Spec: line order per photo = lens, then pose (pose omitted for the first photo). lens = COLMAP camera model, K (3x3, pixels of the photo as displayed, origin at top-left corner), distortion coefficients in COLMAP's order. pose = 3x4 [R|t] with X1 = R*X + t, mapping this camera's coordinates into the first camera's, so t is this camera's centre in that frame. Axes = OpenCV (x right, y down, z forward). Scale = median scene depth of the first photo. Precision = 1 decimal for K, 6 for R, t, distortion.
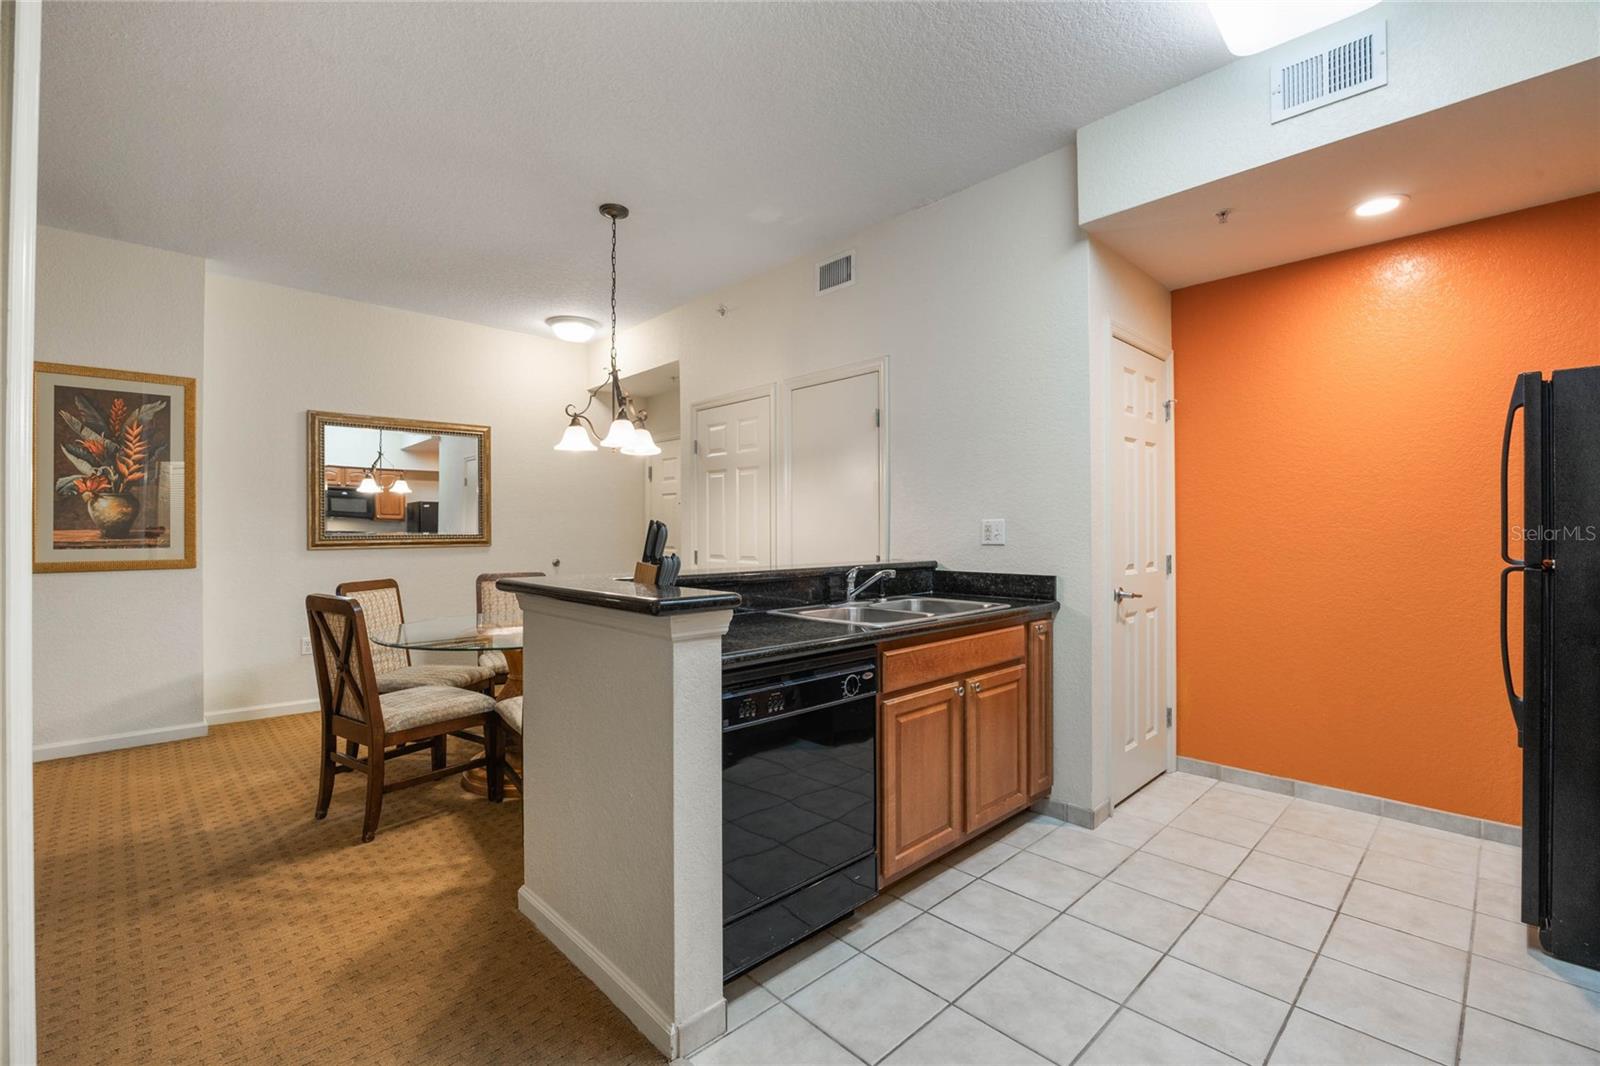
lens RADIAL K [[687.9, 0, 793.8], [0, 687.9, 527.2], [0, 0, 1]] dist [-0.024796, 0.002417]
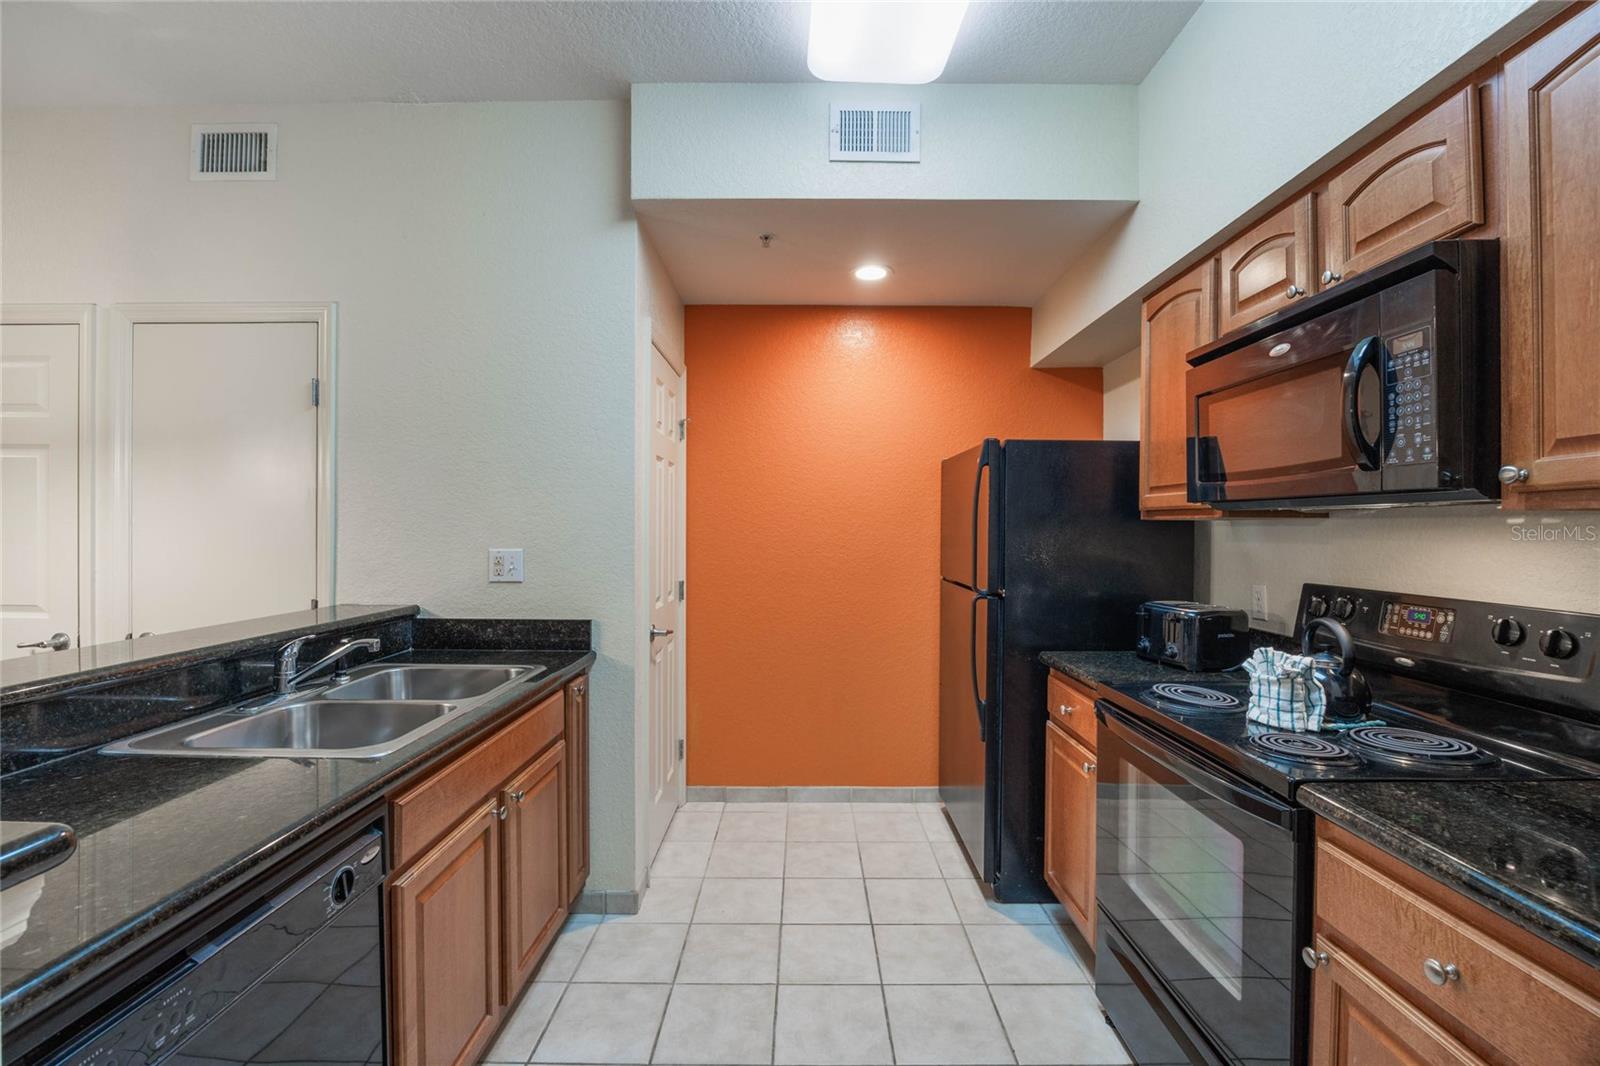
lens RADIAL K [[687.9, 0, 804.6], [0, 687.9, 531.0], [0, 0, 1]] dist [-0.024796, 0.002417]
pose [[0.683846, 0.002940, 0.729620, -0.042170], [-0.011266, 0.999915, 0.006530, -0.044011], [-0.729539, -0.012685, 0.683821, 0.260455]]
